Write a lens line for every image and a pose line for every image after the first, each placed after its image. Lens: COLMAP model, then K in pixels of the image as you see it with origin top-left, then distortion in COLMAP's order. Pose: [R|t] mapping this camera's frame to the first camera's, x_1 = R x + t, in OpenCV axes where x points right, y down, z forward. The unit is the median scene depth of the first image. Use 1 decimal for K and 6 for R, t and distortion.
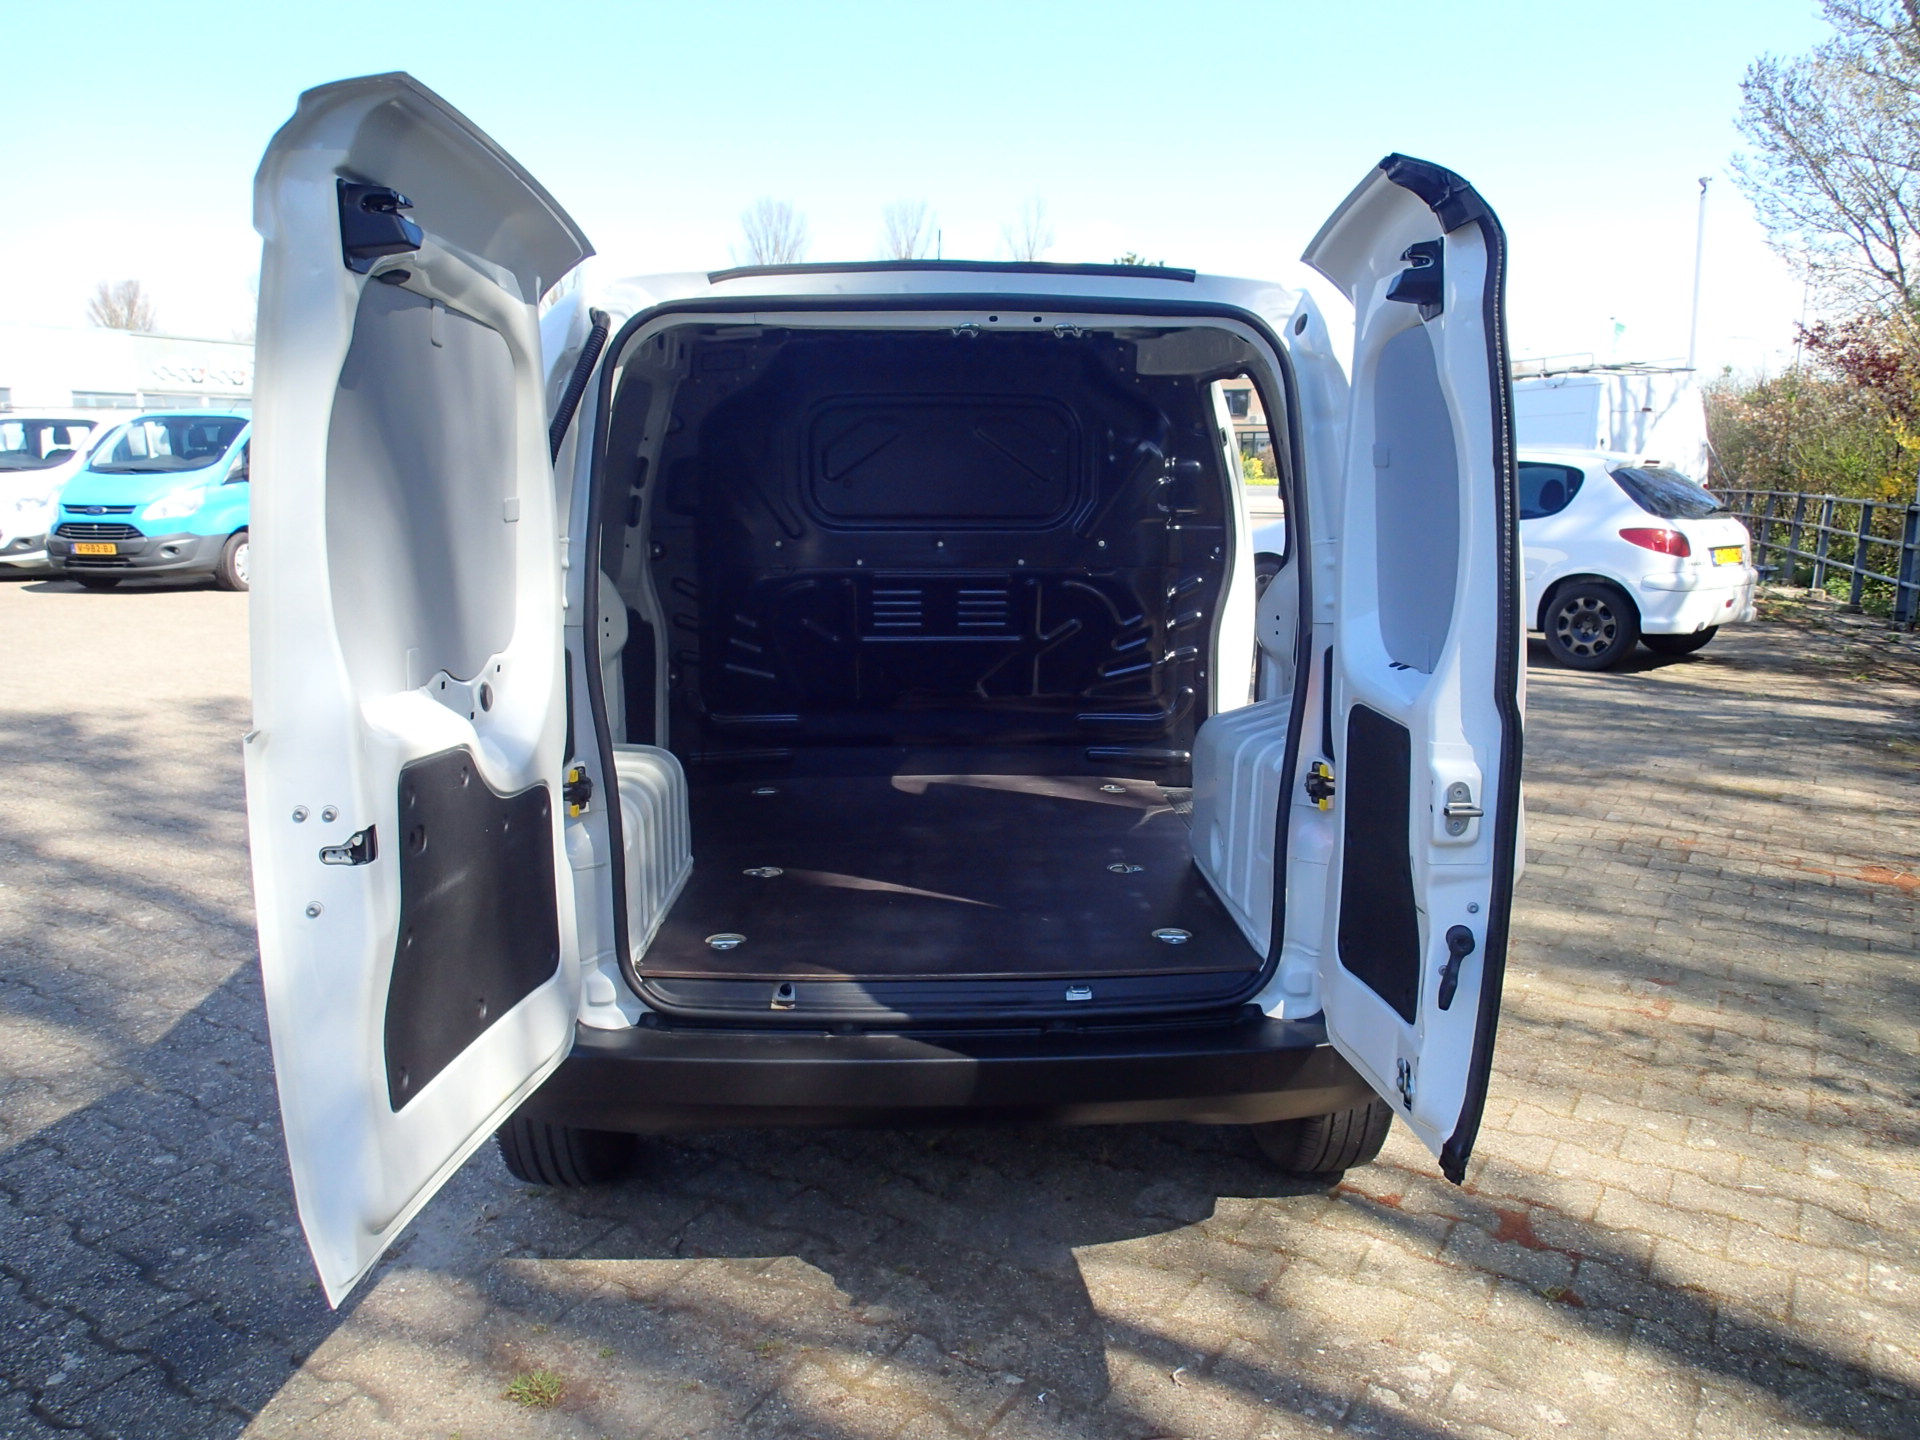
lens RADIAL K [[1438.9, 0, 963.9], [0, 1438.9, 712.2], [0, 0, 1]] dist [-0.001250, -0.004155]
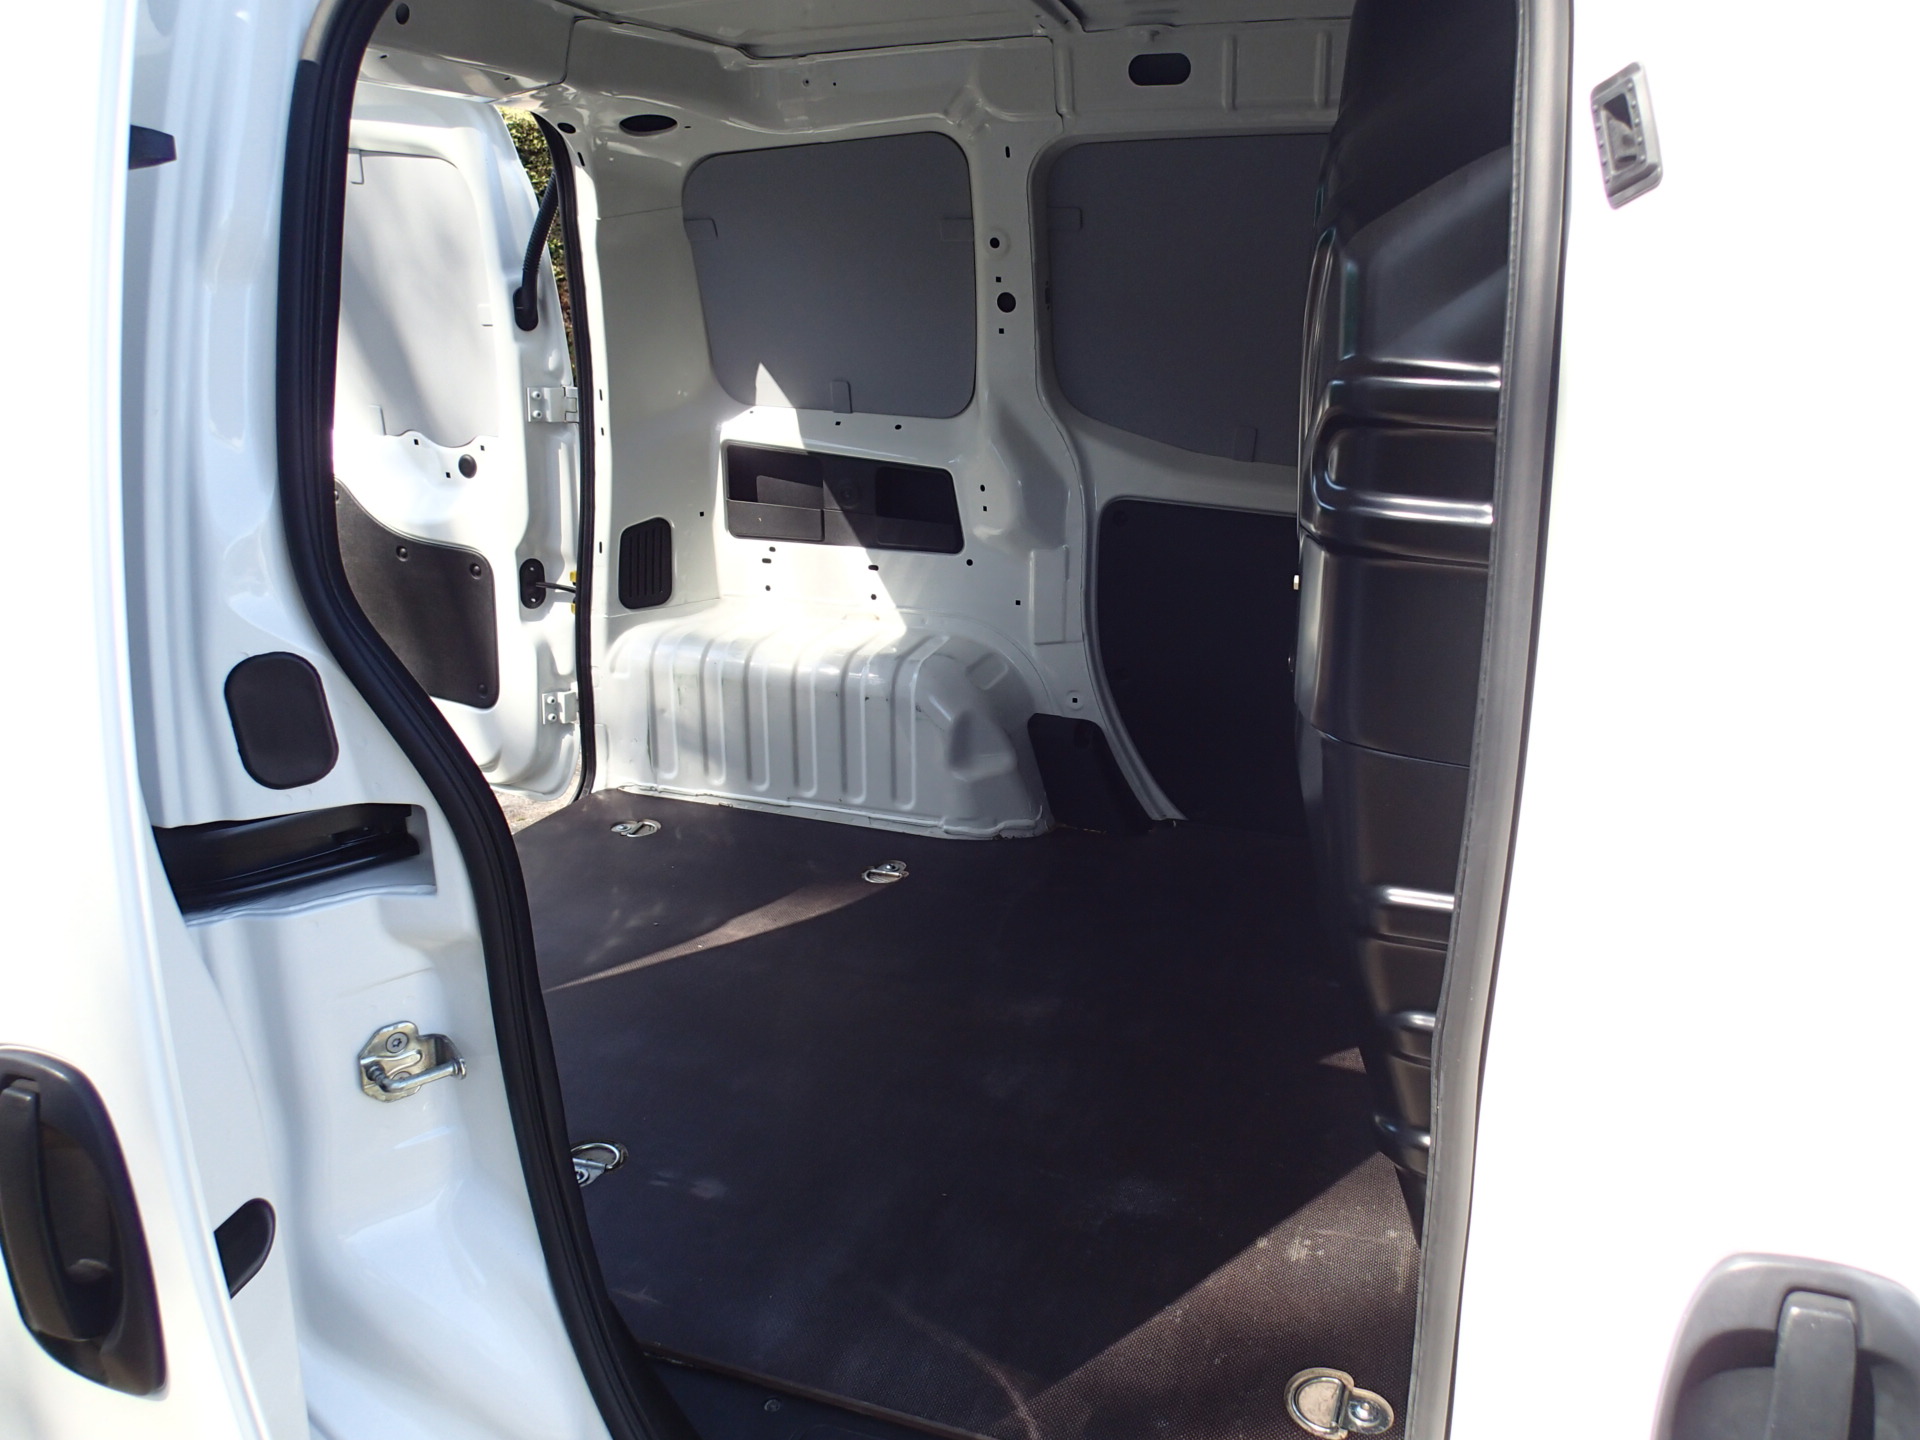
lens RADIAL K [[1438.9, 0, 963.9], [0, 1438.9, 712.2], [0, 0, 1]] dist [-0.001250, -0.004155]
pose [[-0.387394, 0.270258, -0.881412, 0.363443], [-0.151823, 0.924311, 0.350141, -0.175076], [0.909327, 0.269461, -0.317041, 0.999142]]
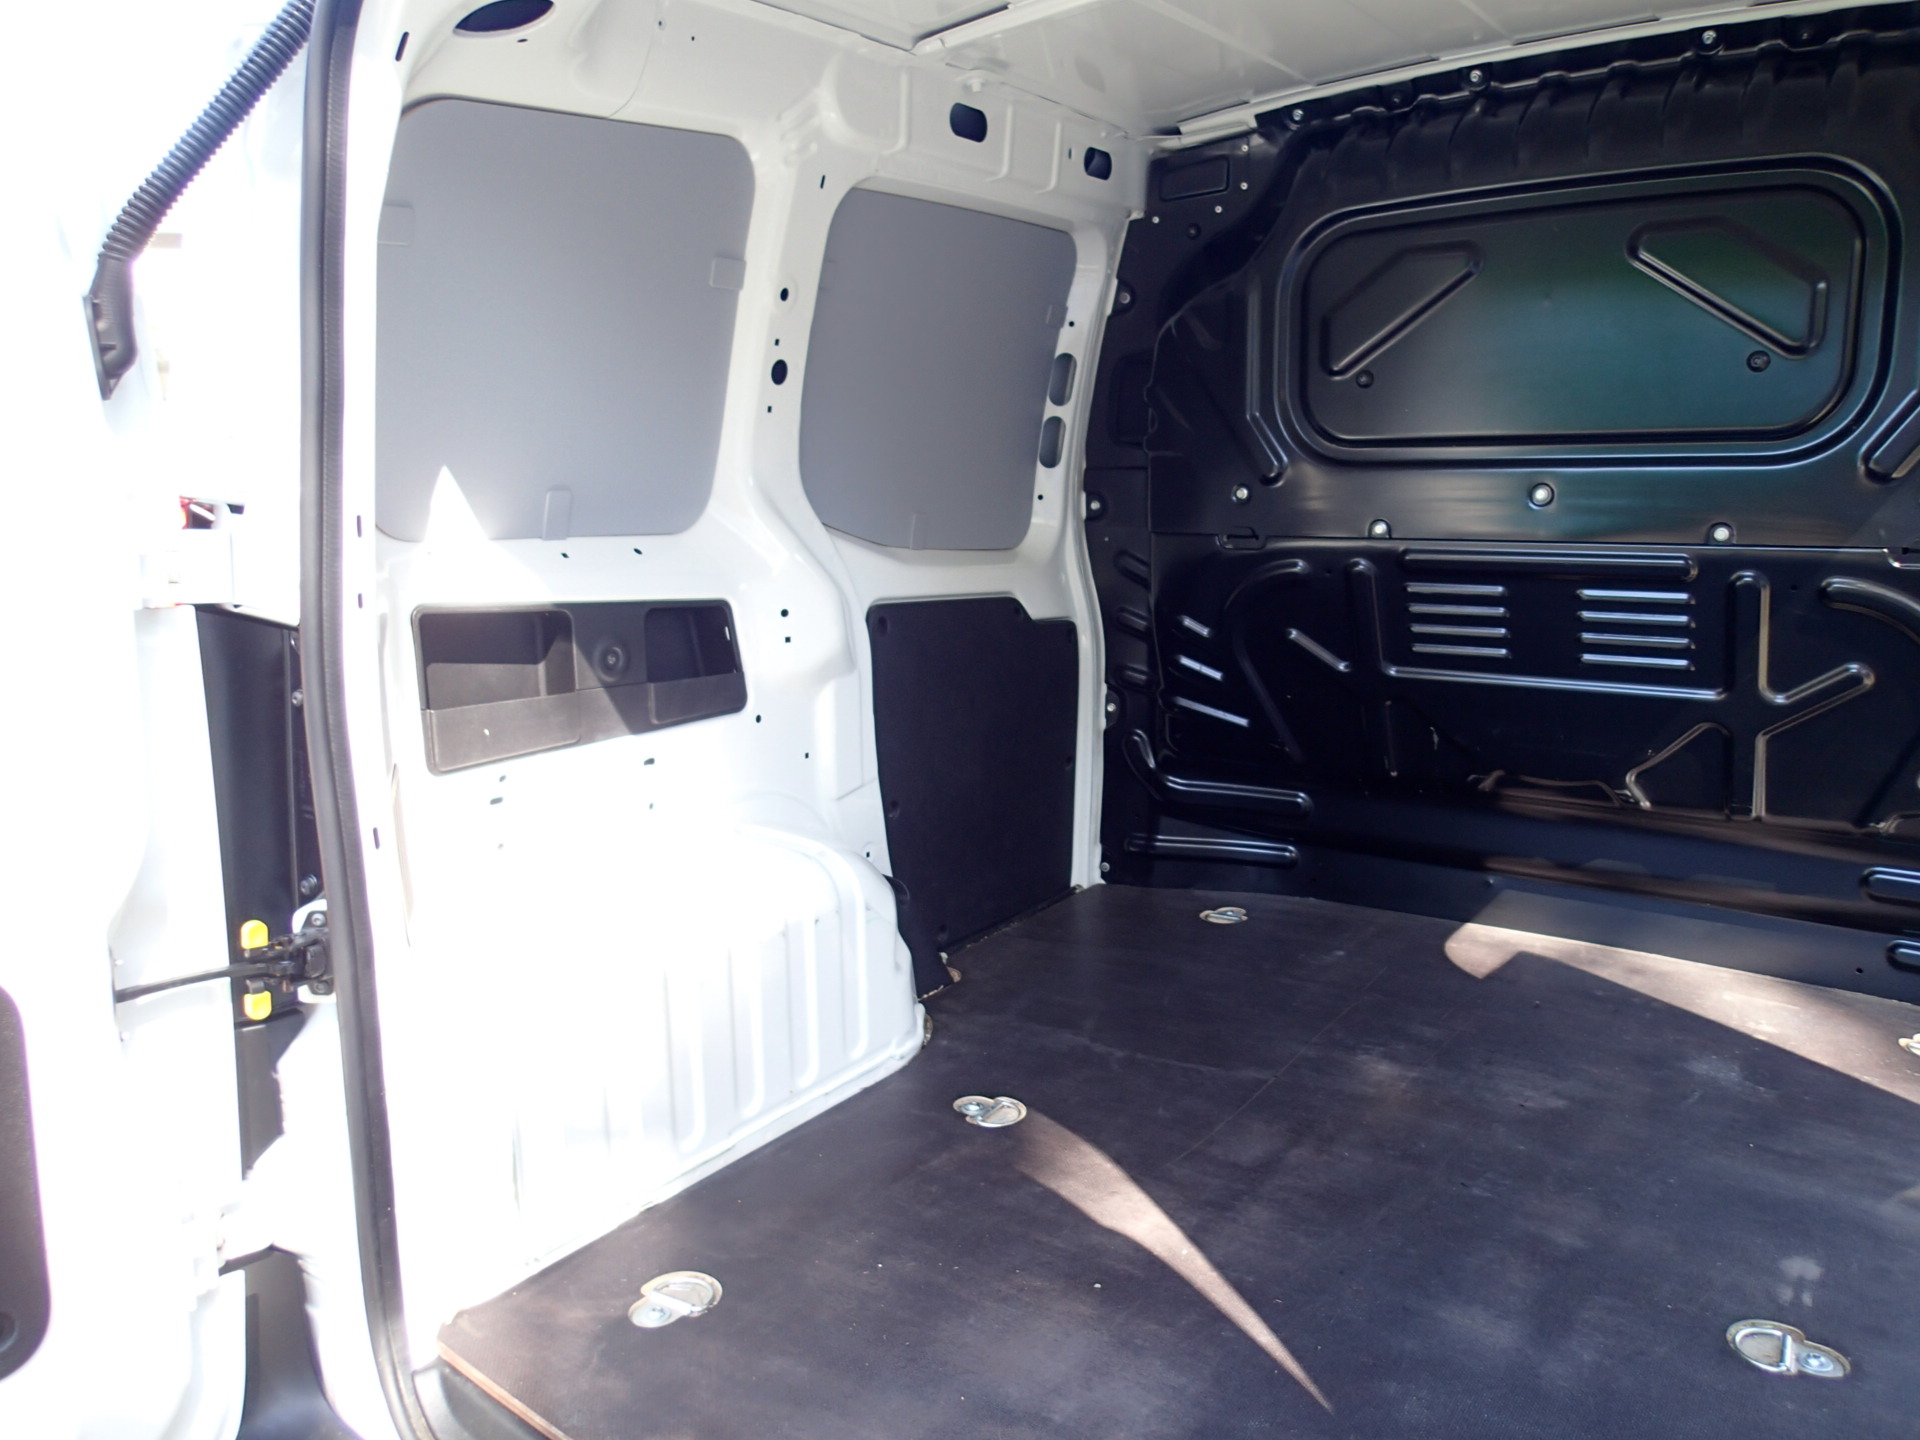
lens RADIAL K [[1438.9, 0, 963.9], [0, 1438.9, 712.2], [0, 0, 1]] dist [-0.001250, -0.004155]
pose [[0.788589, 0.092208, -0.607968, 0.128424], [-0.081644, 0.995640, 0.045106, -0.045989], [0.609477, 0.014067, 0.792679, 0.464156]]
